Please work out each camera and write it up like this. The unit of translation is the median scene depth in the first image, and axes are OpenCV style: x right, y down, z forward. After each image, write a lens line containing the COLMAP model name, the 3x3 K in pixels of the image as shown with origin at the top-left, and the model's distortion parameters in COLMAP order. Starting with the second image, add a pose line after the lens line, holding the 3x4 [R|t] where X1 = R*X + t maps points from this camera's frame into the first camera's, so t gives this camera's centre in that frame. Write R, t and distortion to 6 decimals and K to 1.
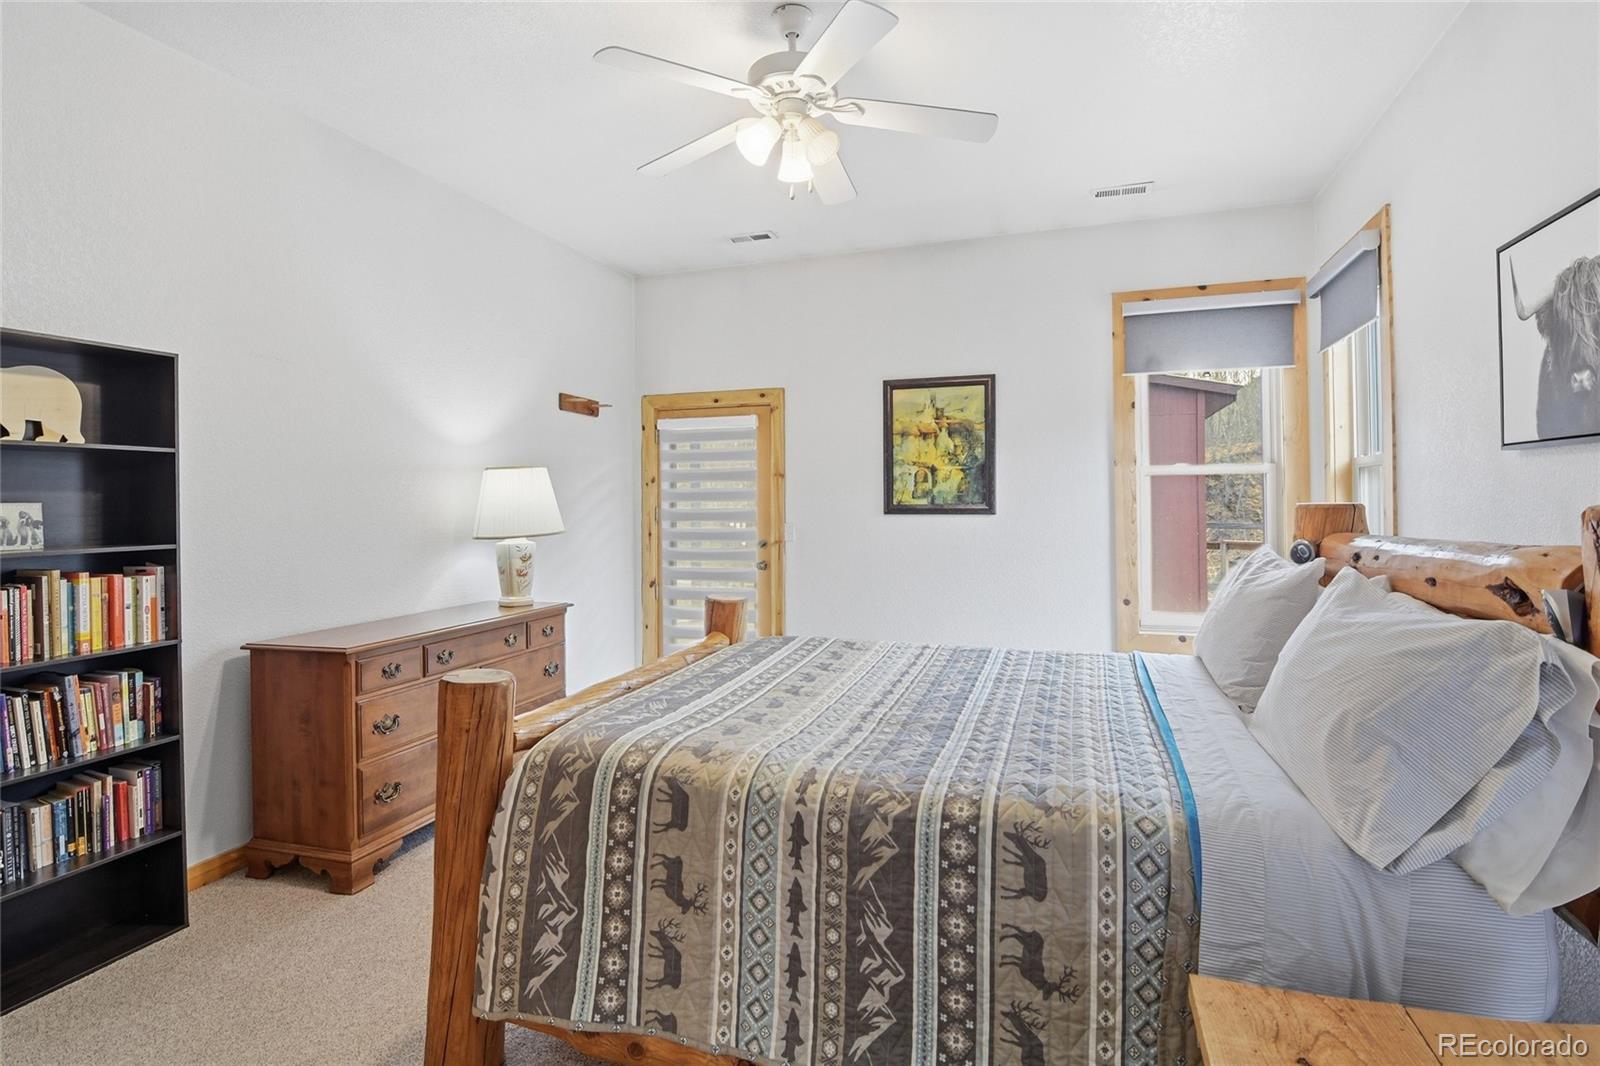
lens RADIAL K [[825.4, 0, 813.7], [0, 825.4, 503.9], [0, 0, 1]] dist [-0.009275, -0.006664]
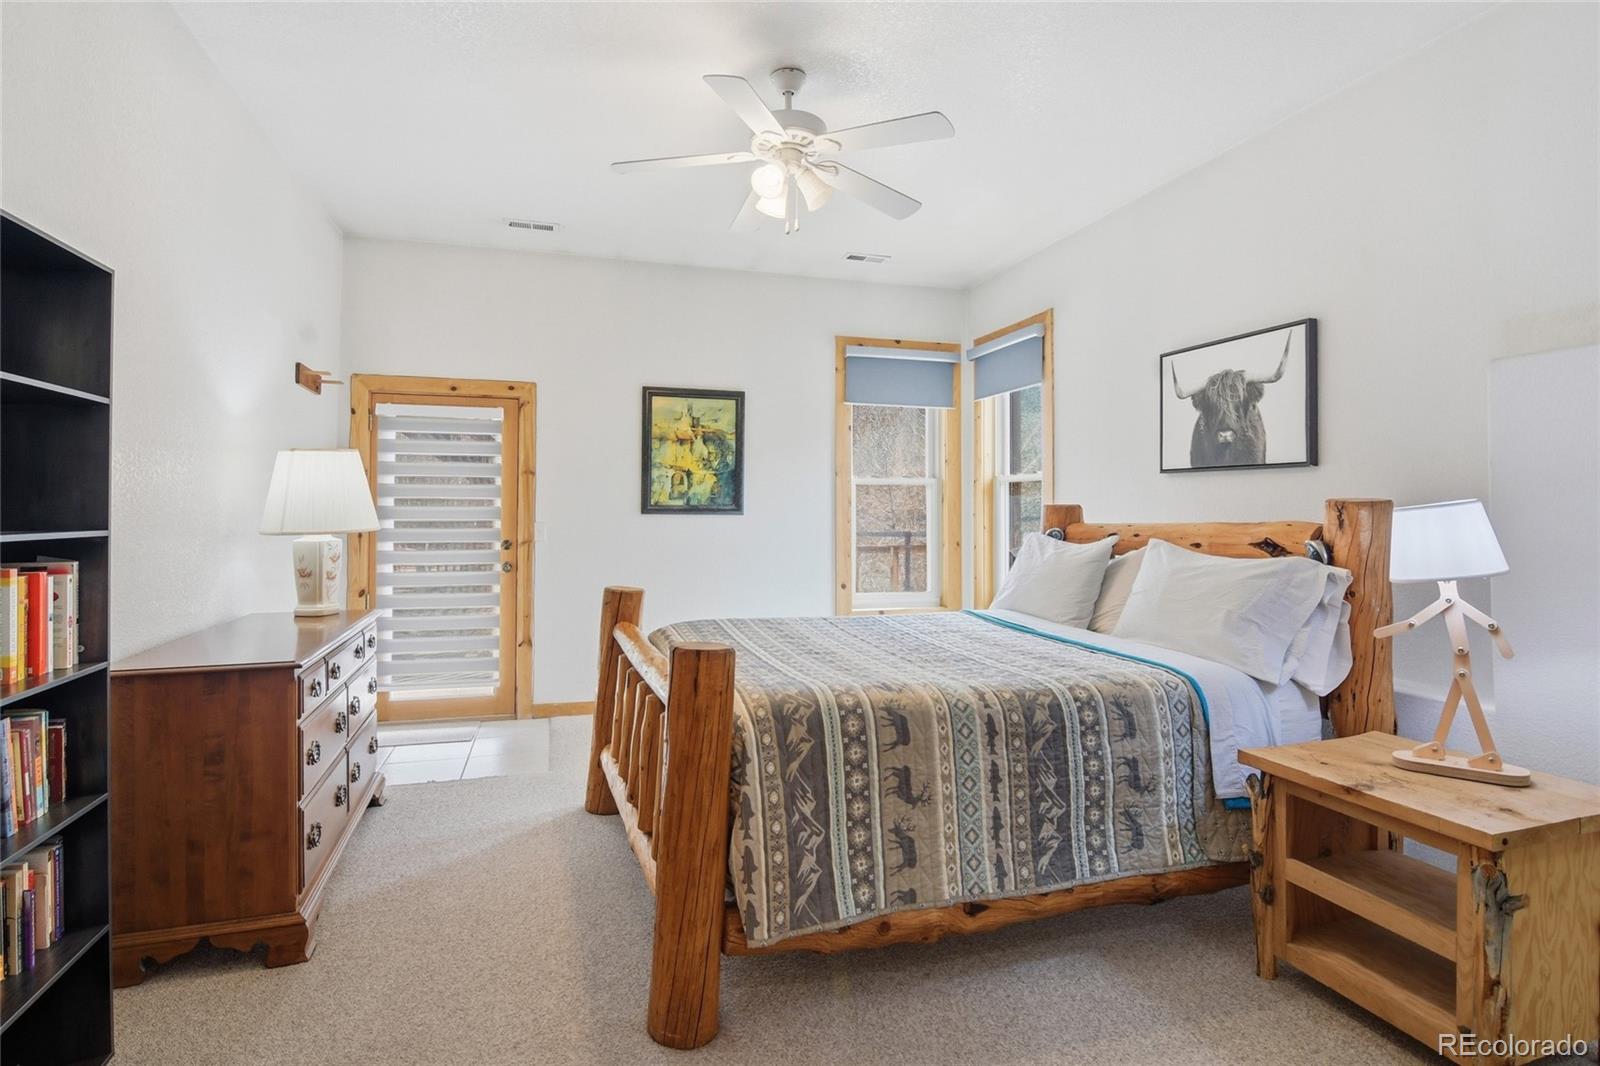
lens RADIAL K [[825.4, 0, 827.7], [0, 825.4, 508.6], [0, 0, 1]] dist [-0.009275, -0.006664]
pose [[0.802341, 0.014290, 0.596695, -0.962782], [-0.008793, 0.999888, -0.012122, 0.045632], [-0.596801, 0.004479, 0.802377, 0.048066]]
